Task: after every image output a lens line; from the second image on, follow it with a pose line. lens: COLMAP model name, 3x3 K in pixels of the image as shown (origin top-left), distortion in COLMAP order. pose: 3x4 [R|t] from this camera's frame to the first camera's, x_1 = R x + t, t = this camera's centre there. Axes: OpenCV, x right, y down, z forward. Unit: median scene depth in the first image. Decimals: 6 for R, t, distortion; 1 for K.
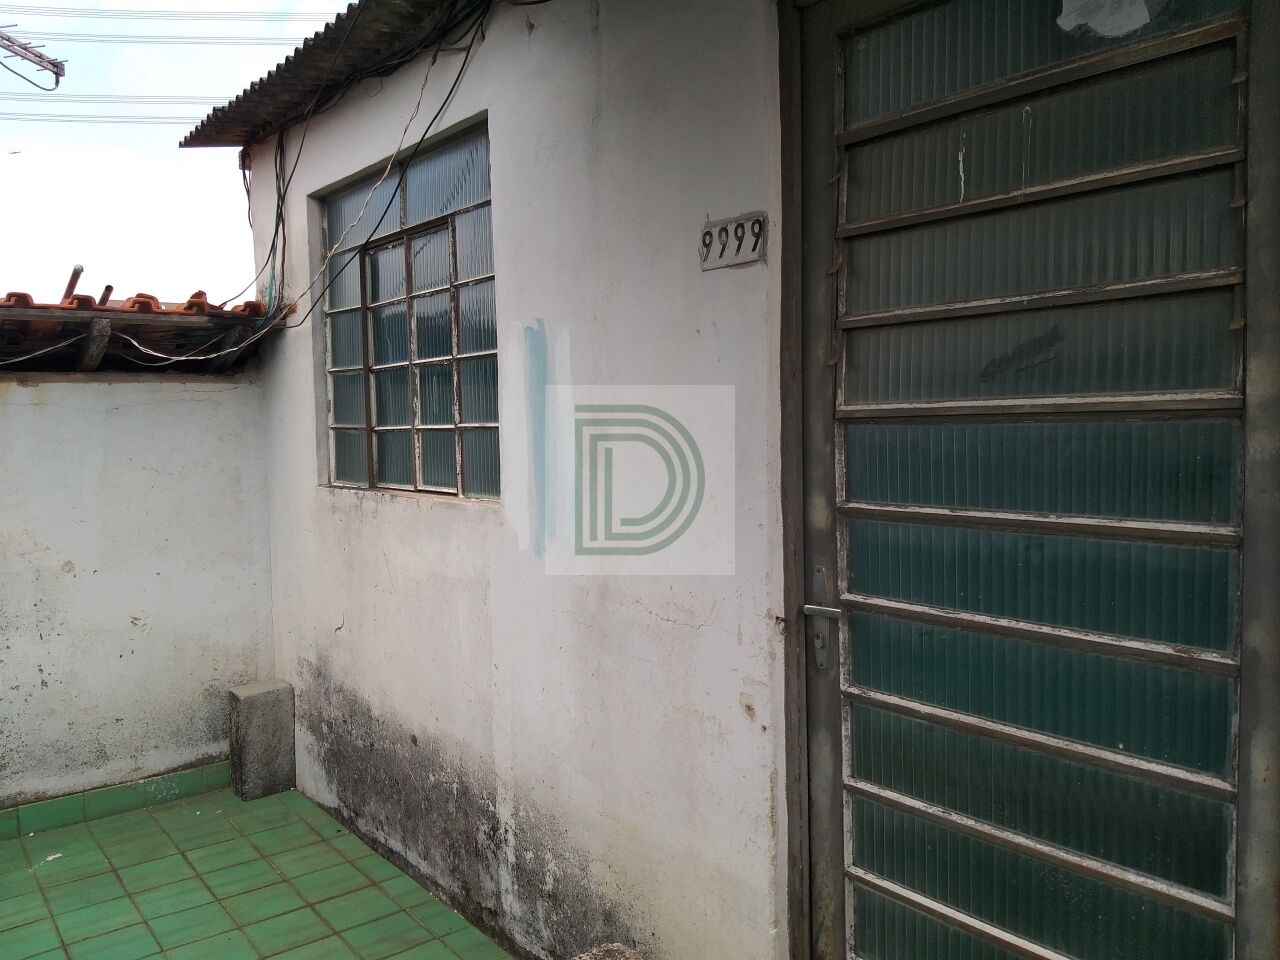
lens RADIAL K [[990.4, 0, 631.9], [0, 990.4, 474.5], [0, 0, 1]] dist [0.068251, -0.133628]
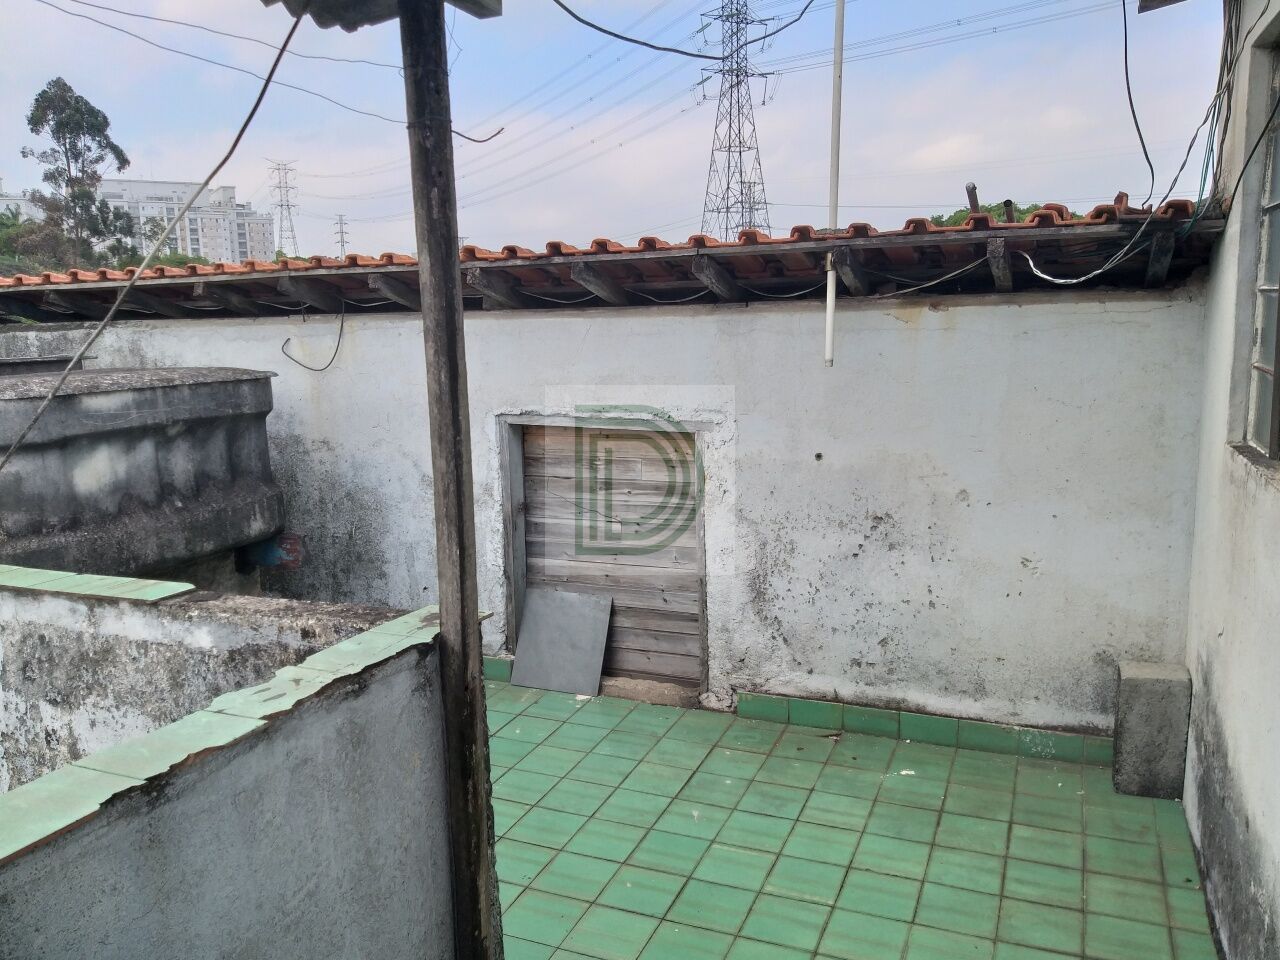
lens RADIAL K [[990.4, 0, 631.9], [0, 990.4, 474.5], [0, 0, 1]] dist [0.068251, -0.133628]
pose [[0.481269, 0.143180, -0.864800, 0.125048], [-0.038096, 0.989054, 0.142551, -0.055152], [0.875745, -0.035660, 0.481456, 0.238334]]
